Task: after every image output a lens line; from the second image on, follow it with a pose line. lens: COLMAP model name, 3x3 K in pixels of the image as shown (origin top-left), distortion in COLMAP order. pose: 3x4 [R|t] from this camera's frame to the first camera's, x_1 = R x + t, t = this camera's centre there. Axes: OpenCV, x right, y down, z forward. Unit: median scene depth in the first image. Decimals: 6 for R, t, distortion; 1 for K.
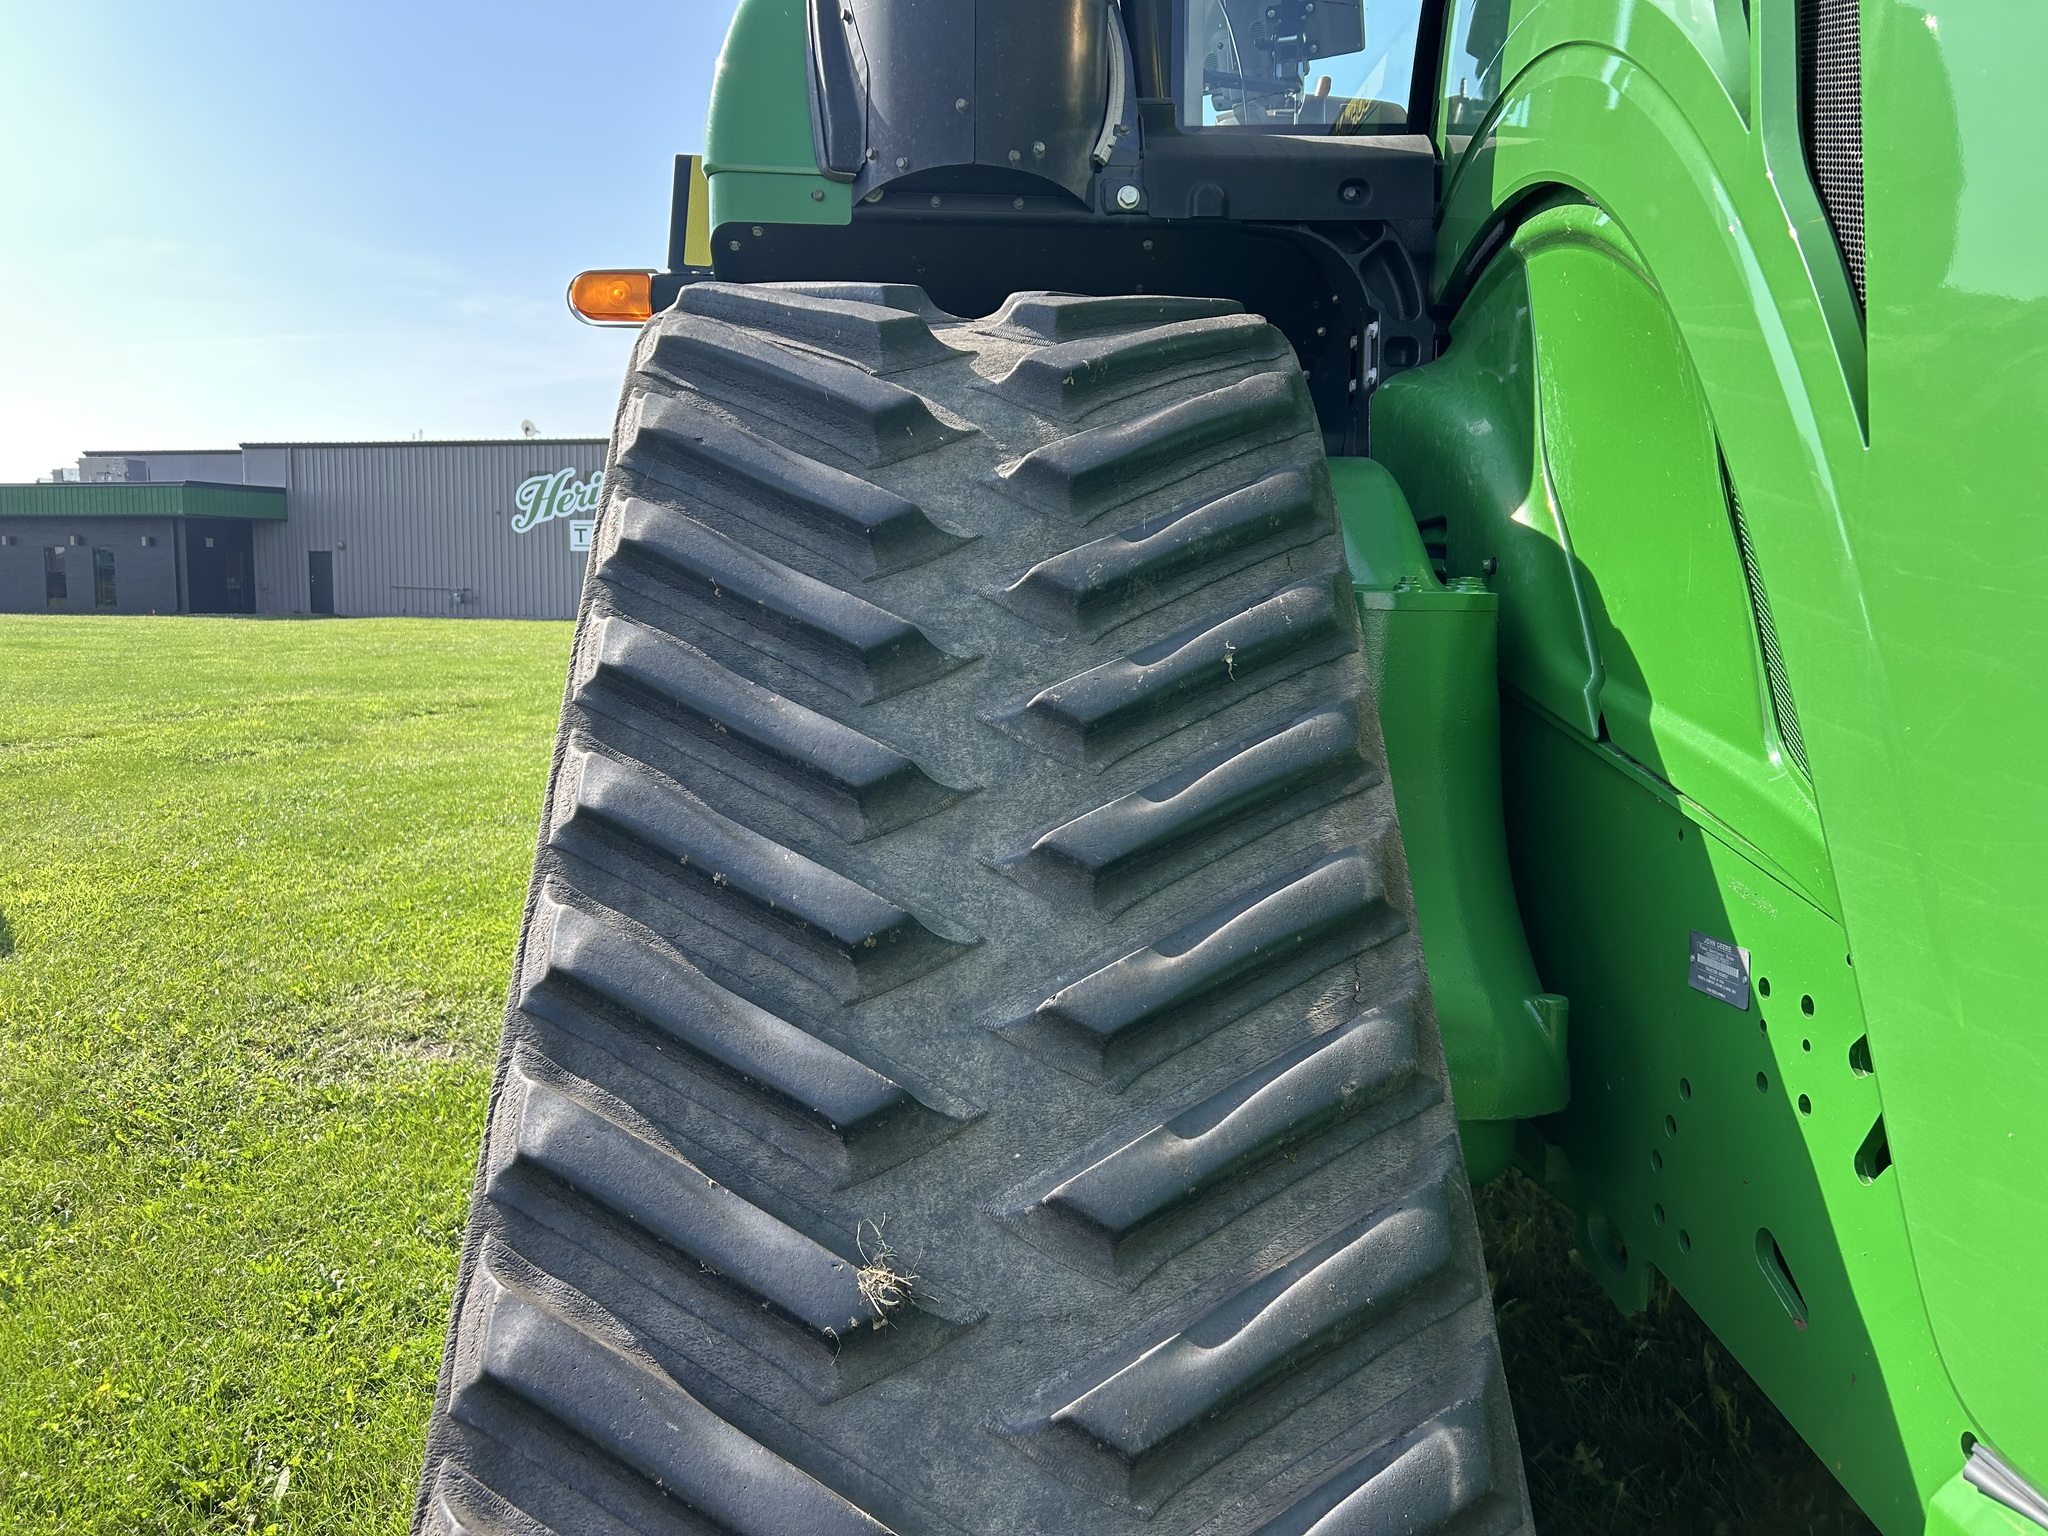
lens RADIAL K [[1561.1, 0, 1028.0], [0, 1561.1, 762.5], [0, 0, 1]] dist [0.041164, -0.048812]
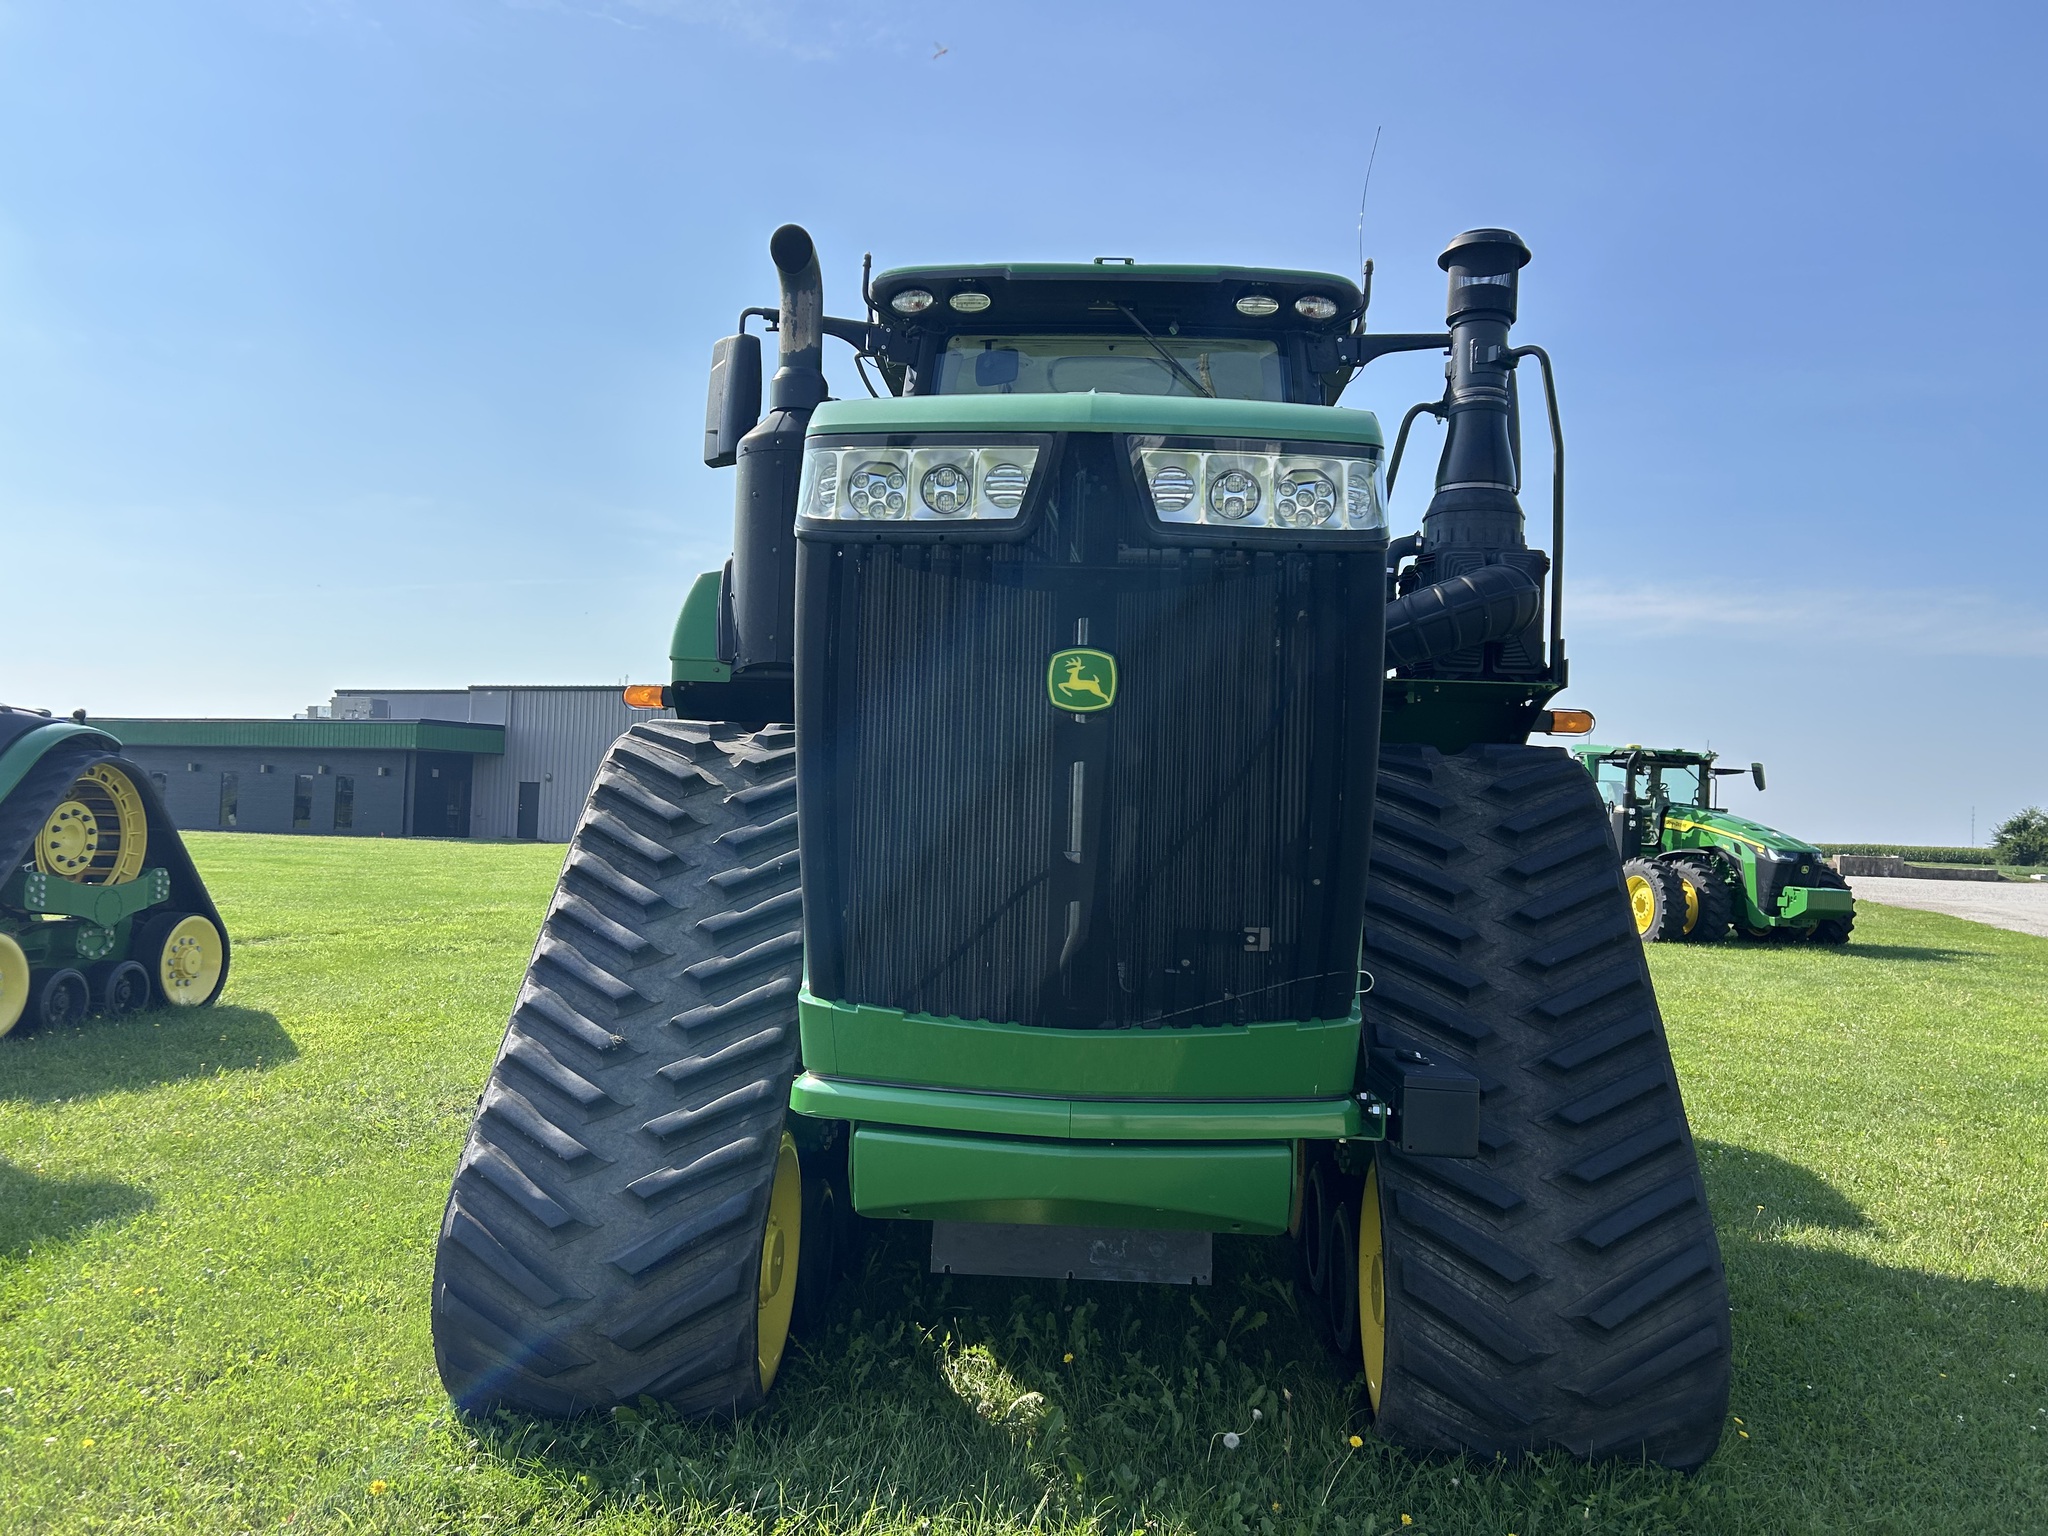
lens RADIAL K [[1561.1, 0, 1019.9], [0, 1561.1, 758.5], [0, 0, 1]] dist [0.041164, -0.048812]
pose [[0.992891, 0.015159, -0.118055, 0.095521], [-0.032995, 0.988039, -0.150635, 0.016383], [0.114360, 0.153460, 0.981515, -0.193514]]
